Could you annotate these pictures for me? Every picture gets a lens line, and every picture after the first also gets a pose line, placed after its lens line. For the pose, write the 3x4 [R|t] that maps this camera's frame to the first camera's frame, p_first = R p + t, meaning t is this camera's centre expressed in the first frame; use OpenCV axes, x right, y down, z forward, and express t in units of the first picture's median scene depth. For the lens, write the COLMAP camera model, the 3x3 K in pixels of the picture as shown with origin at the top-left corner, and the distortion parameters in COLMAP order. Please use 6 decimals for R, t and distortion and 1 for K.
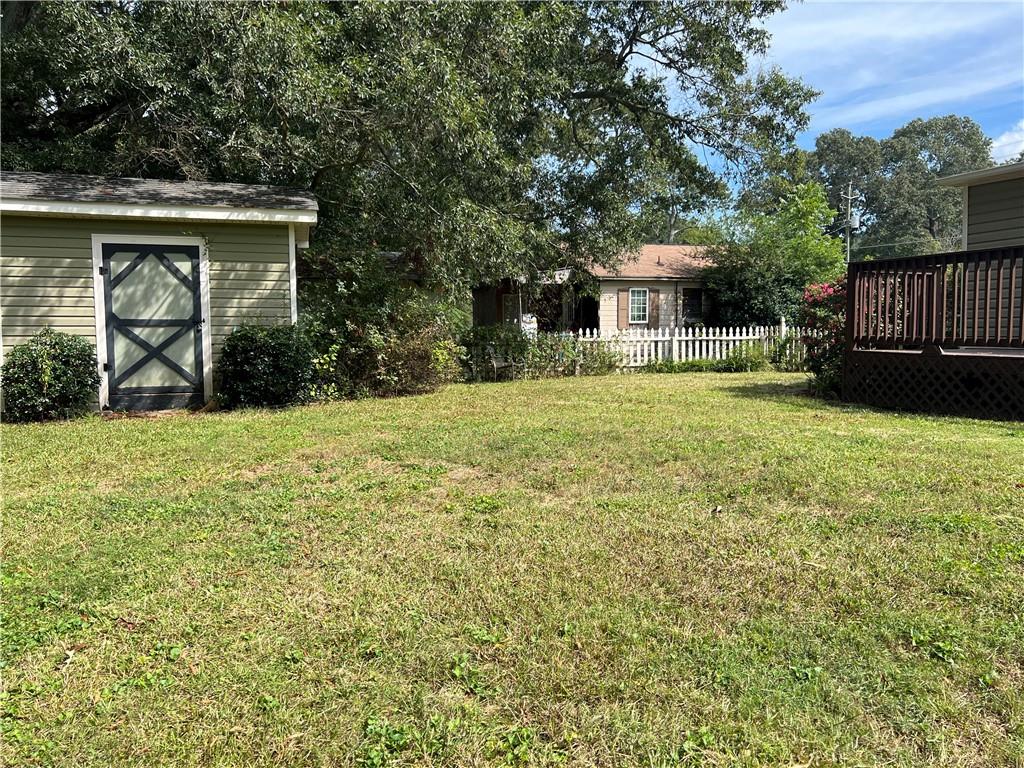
lens RADIAL K [[773.5, 0, 512.0], [0, 773.5, 384.0], [0, 0, 1]] dist [0.068904, -0.081962]
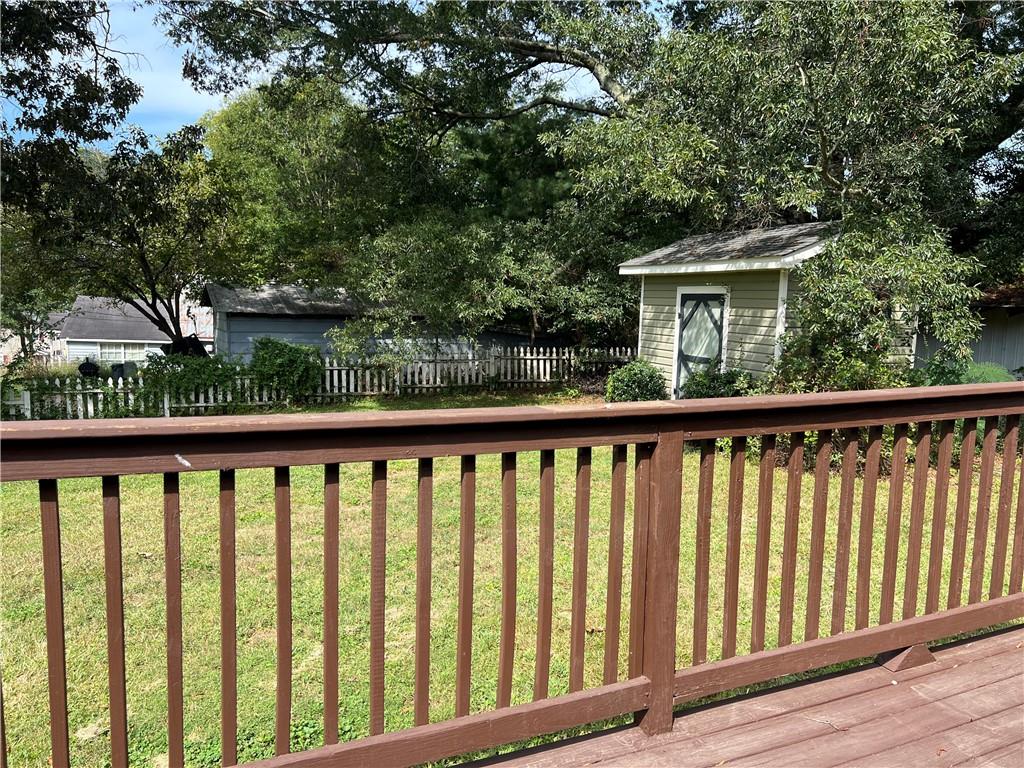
lens RADIAL K [[773.5, 0, 512.0], [0, 773.5, 384.0], [0, 0, 1]] dist [0.068904, -0.081962]
pose [[0.069791, 0.119921, -0.990327, 0.692313], [-0.087673, 0.989644, 0.113660, -0.150303], [0.993701, 0.078893, 0.079582, 0.625731]]
